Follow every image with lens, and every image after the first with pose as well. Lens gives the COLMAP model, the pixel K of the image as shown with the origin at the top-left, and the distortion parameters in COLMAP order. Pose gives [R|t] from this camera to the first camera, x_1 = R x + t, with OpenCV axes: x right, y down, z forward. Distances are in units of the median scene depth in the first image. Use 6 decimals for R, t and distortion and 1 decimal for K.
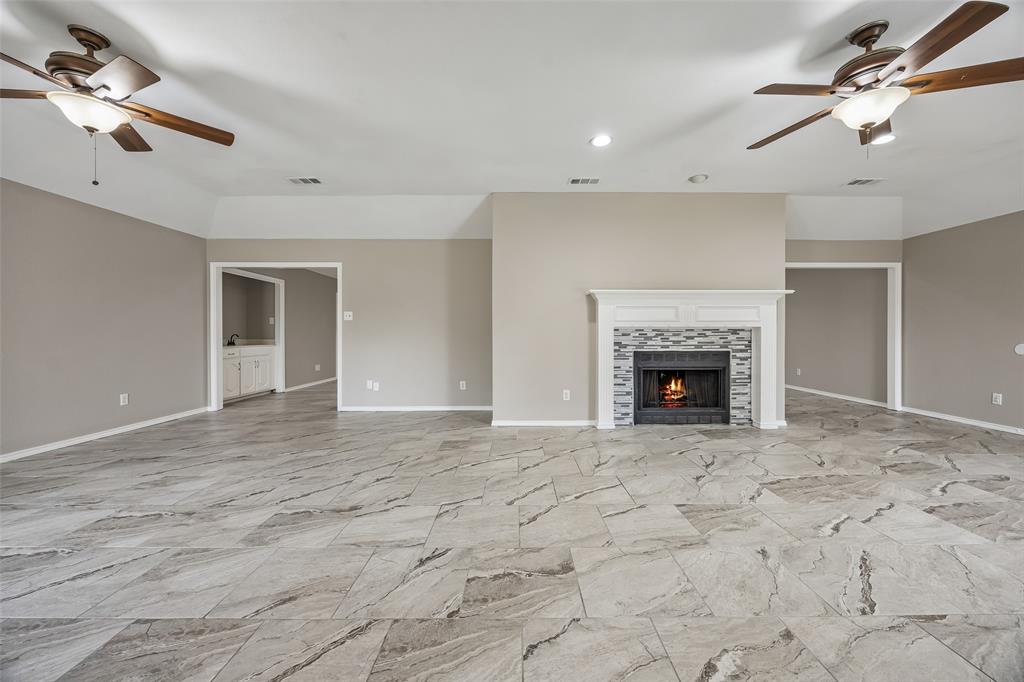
lens RADIAL K [[393.0, 0, 513.9], [0, 393.0, 335.4], [0, 0, 1]] dist [-0.006659, 0.000883]
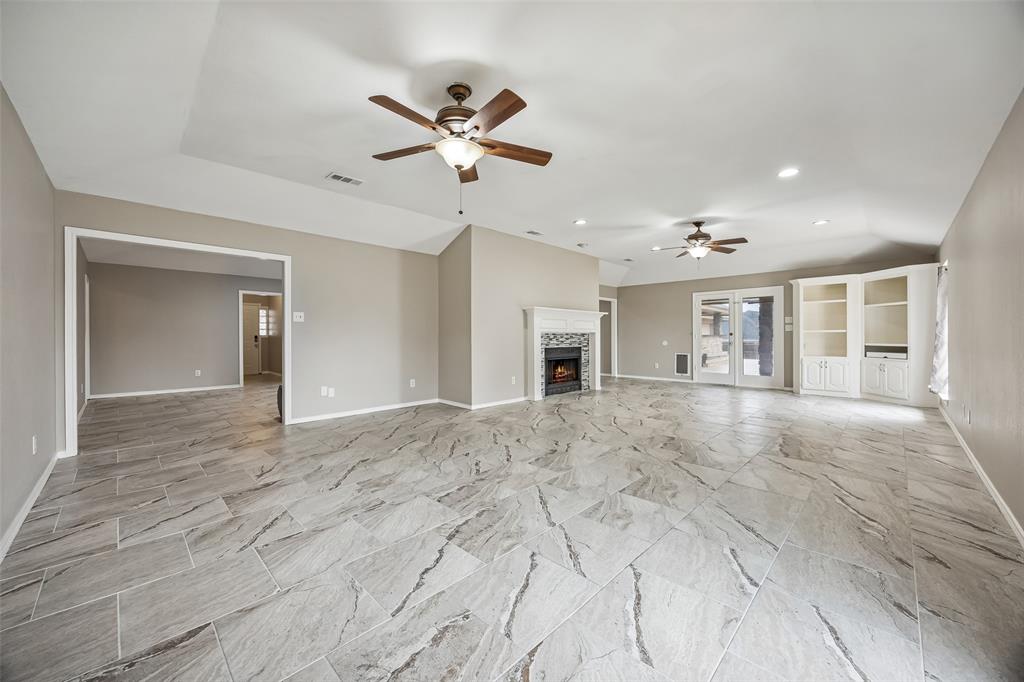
lens RADIAL K [[393.0, 0, 523.2], [0, 393.0, 334.0], [0, 0, 1]] dist [-0.006659, 0.000883]
pose [[0.688965, 0.003634, 0.724785, -0.852867], [0.003665, 0.999957, -0.008498, -0.001093], [-0.724785, 0.008511, 0.688922, 0.013017]]
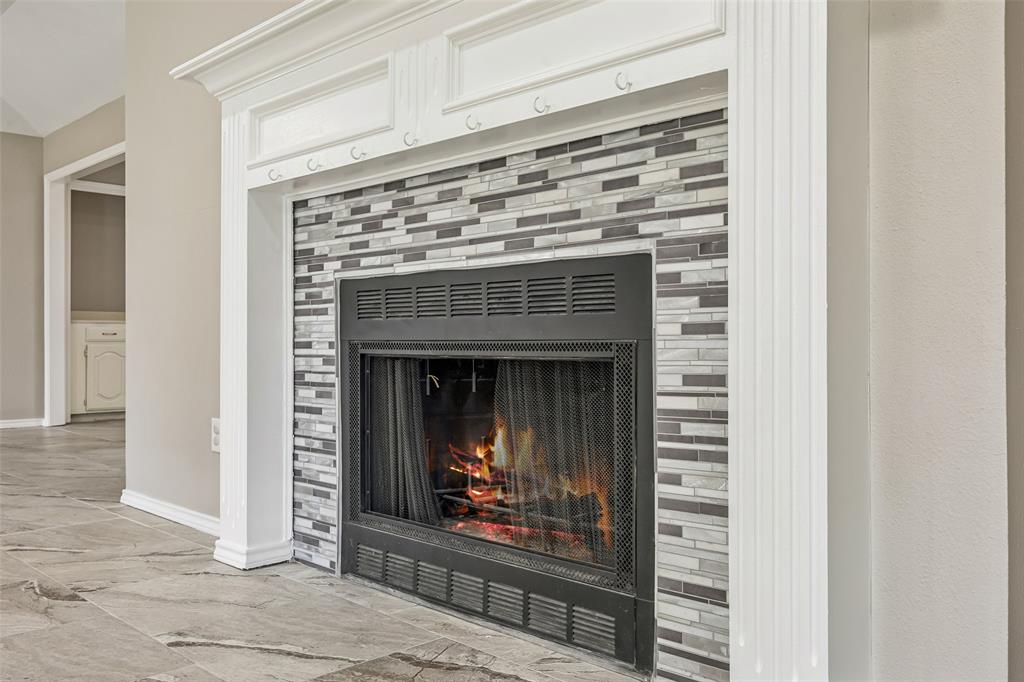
lens RADIAL K [[898.8, 0, 511.6], [0, 898.8, 344.8], [0, 0, 1]] dist [0.006102, 0.001402]
pose [[0.687544, 0.002044, -0.726140, 0.799224], [-0.004861, 0.999987, -0.001788, 0.081691], [0.726127, 0.004759, 0.687545, 0.683690]]
